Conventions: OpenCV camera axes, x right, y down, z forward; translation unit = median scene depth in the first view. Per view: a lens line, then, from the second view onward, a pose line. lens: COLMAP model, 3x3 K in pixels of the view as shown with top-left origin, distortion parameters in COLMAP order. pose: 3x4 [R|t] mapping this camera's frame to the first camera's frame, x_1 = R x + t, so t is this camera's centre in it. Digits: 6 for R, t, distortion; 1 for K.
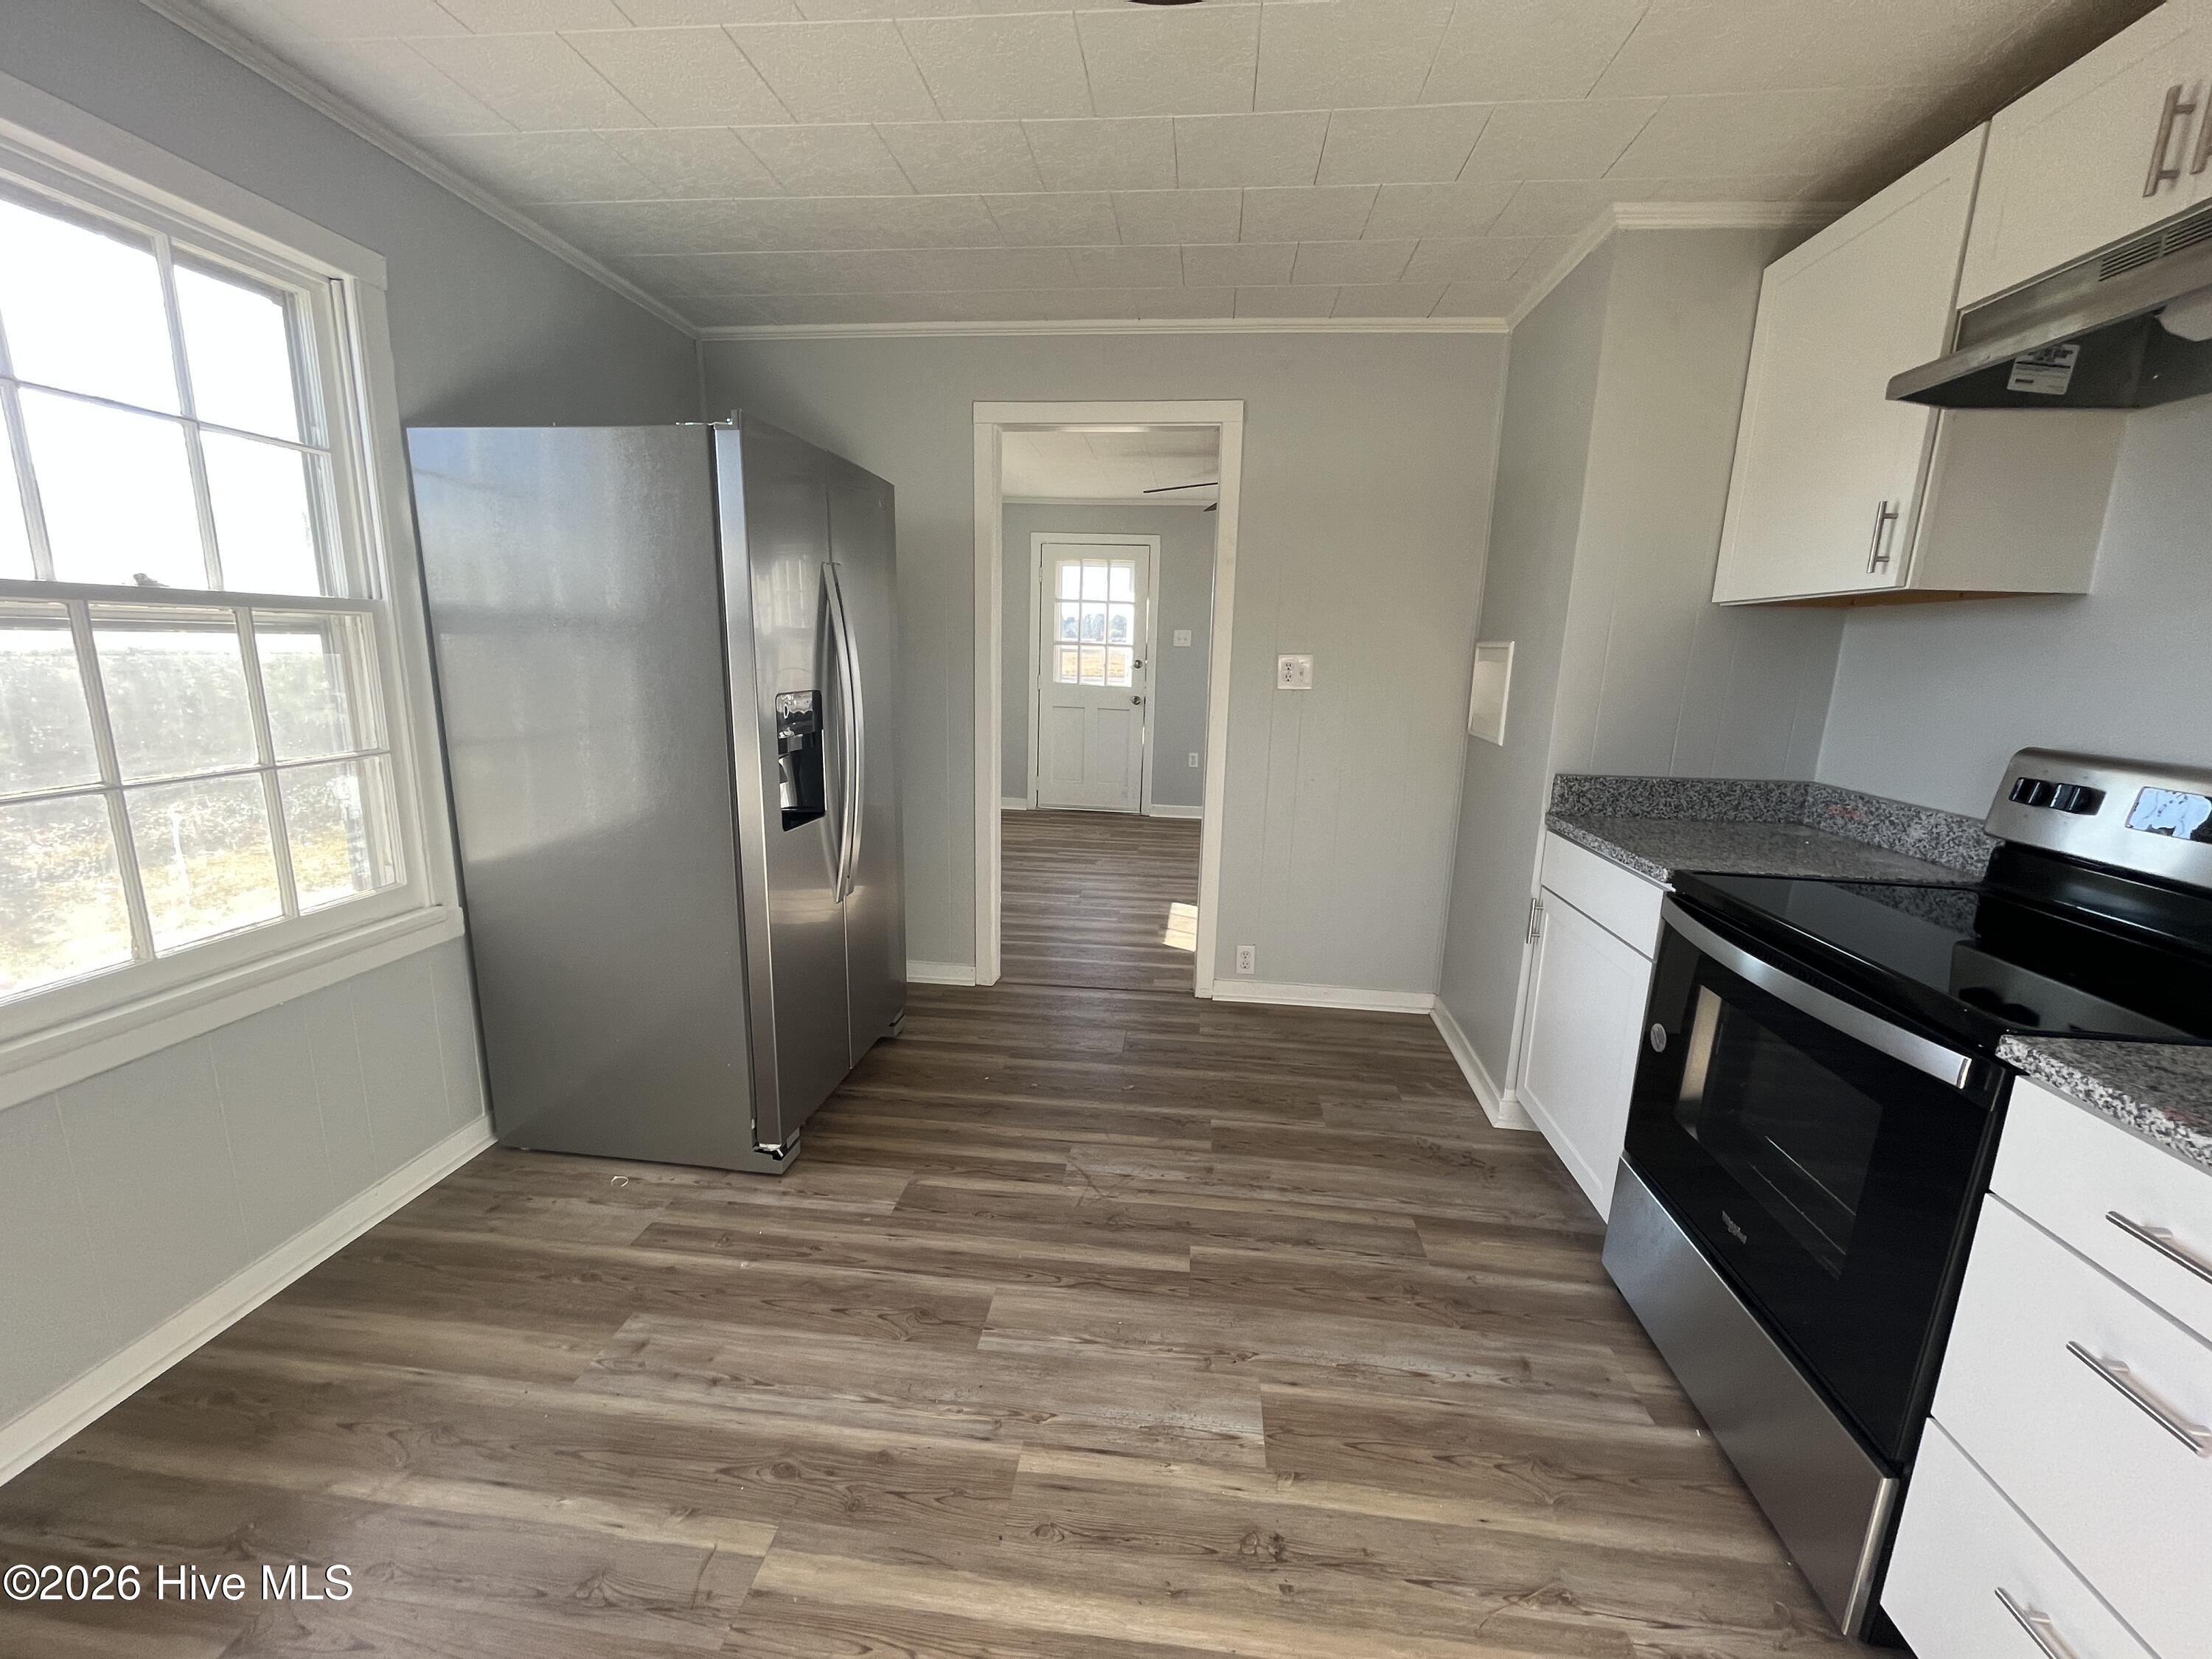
lens RADIAL K [[893.3, 0, 1103.5], [0, 893.3, 827.7], [0, 0, 1]] dist [-0.001837, -0.000516]
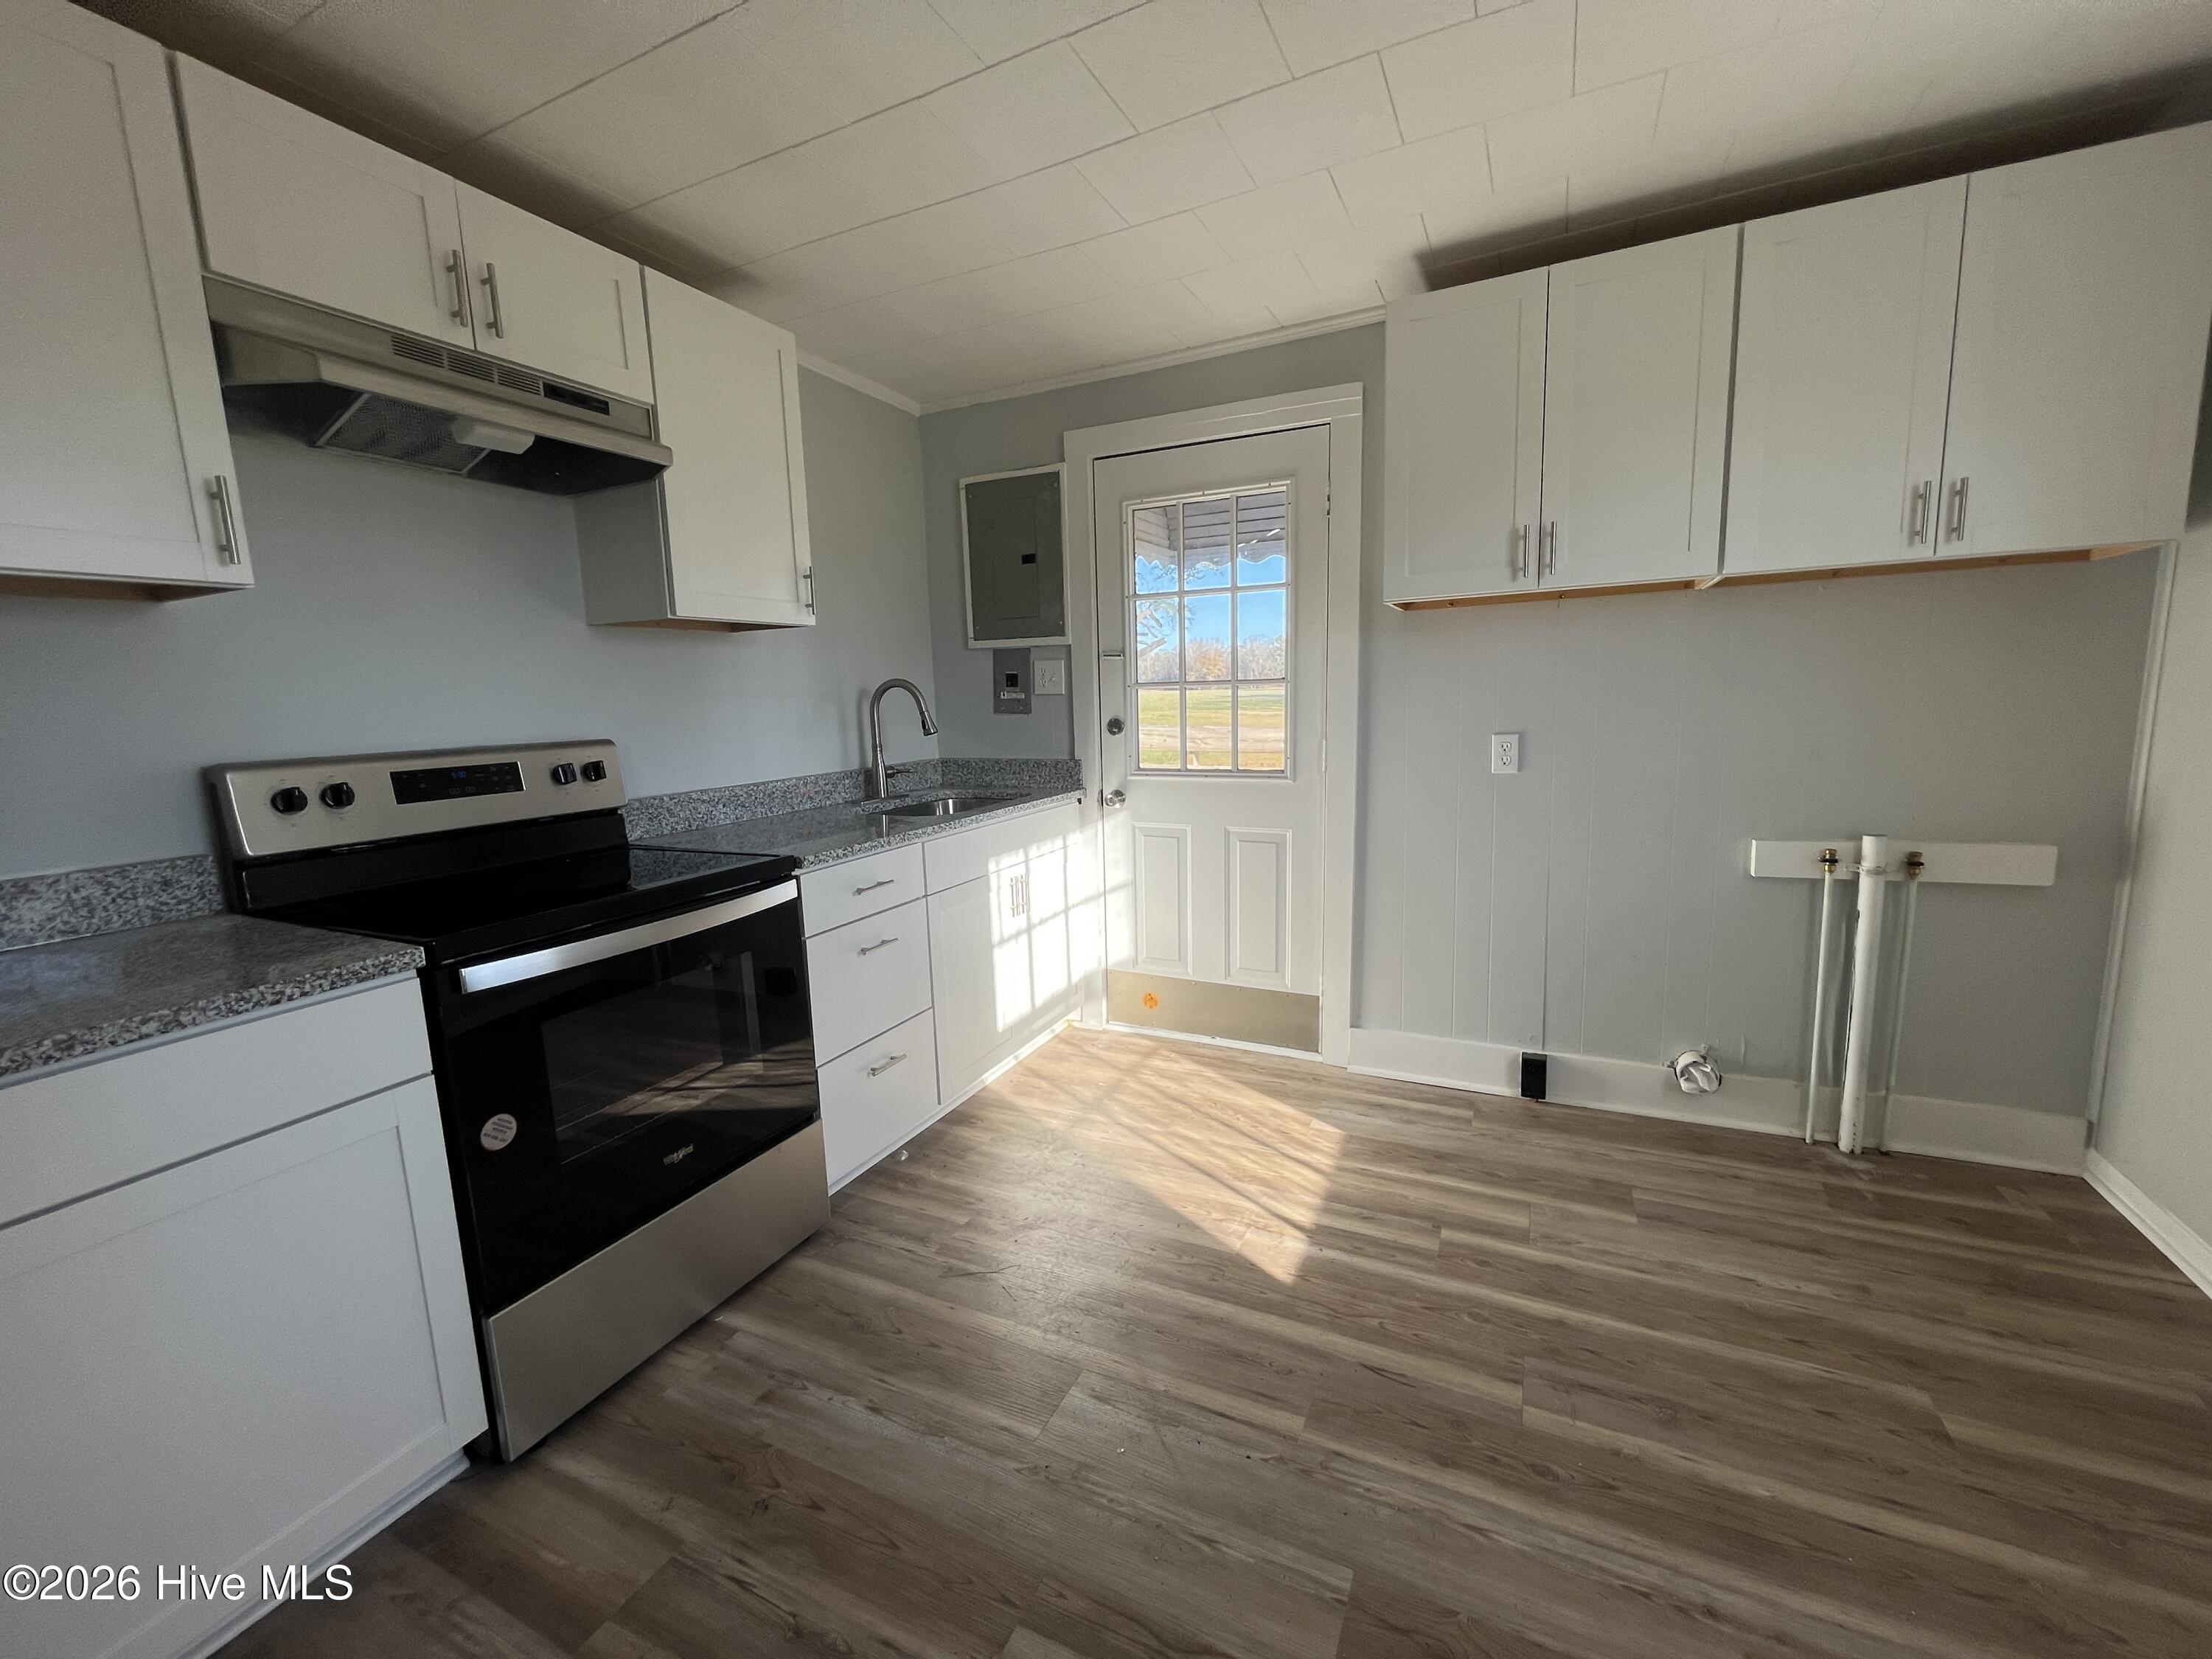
lens RADIAL K [[893.3, 0, 1103.5], [0, 893.3, 827.7], [0, 0, 1]] dist [-0.001837, -0.000516]
pose [[-0.940729, -0.048993, 0.335603, -0.183575], [0.073896, 0.936131, 0.343800, -0.308909], [-0.331012, 0.348222, -0.877025, 1.685836]]
